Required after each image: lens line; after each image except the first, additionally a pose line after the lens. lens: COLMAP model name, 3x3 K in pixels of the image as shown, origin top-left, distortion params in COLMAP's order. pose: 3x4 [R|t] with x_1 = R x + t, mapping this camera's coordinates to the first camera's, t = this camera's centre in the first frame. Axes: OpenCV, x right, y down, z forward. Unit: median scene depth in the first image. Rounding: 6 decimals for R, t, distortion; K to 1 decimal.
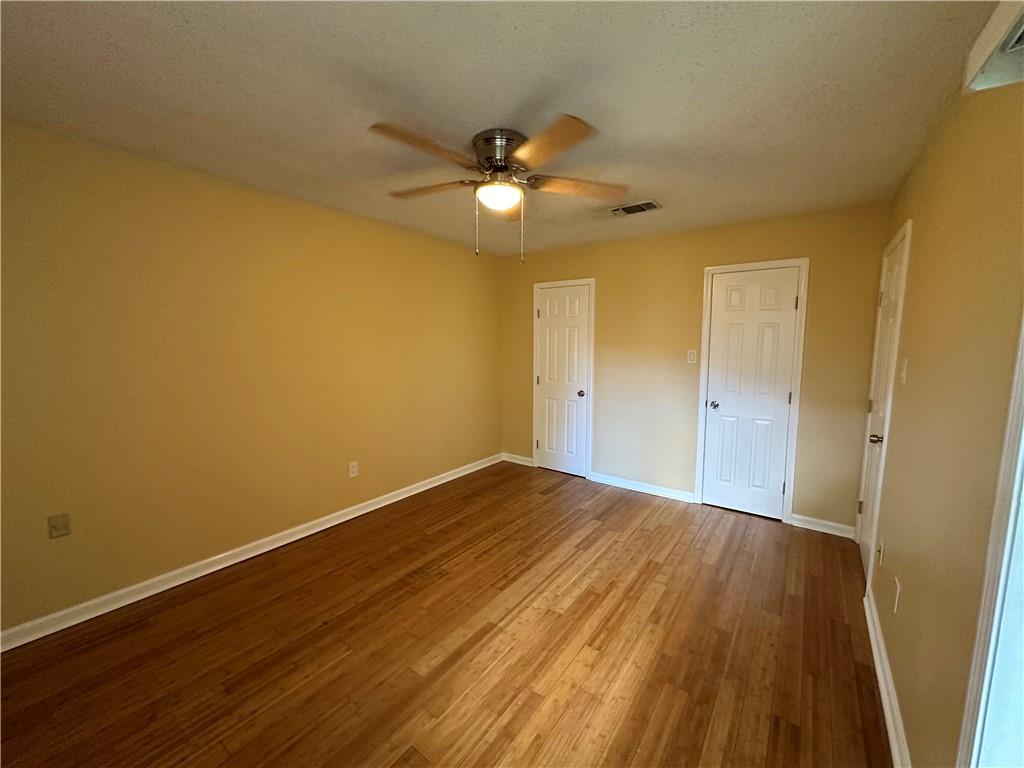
lens RADIAL K [[408.8, 0, 511.2], [0, 408.8, 385.1], [0, 0, 1]] dist [-0.000891, -0.000355]
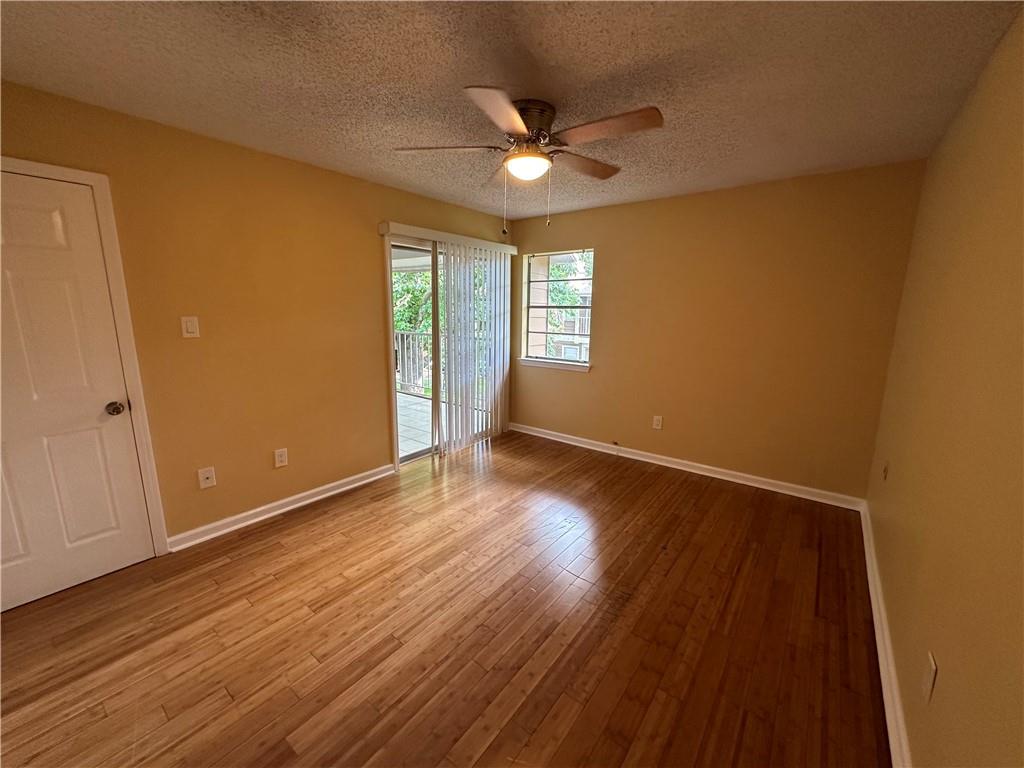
lens RADIAL K [[408.8, 0, 513.1], [0, 408.8, 385.3], [0, 0, 1]] dist [-0.000891, -0.000355]
pose [[-0.999673, -0.017054, 0.019045, -0.021126], [-0.010362, 0.951339, 0.307972, -0.202227], [-0.023371, 0.307674, -0.951205, 1.706806]]
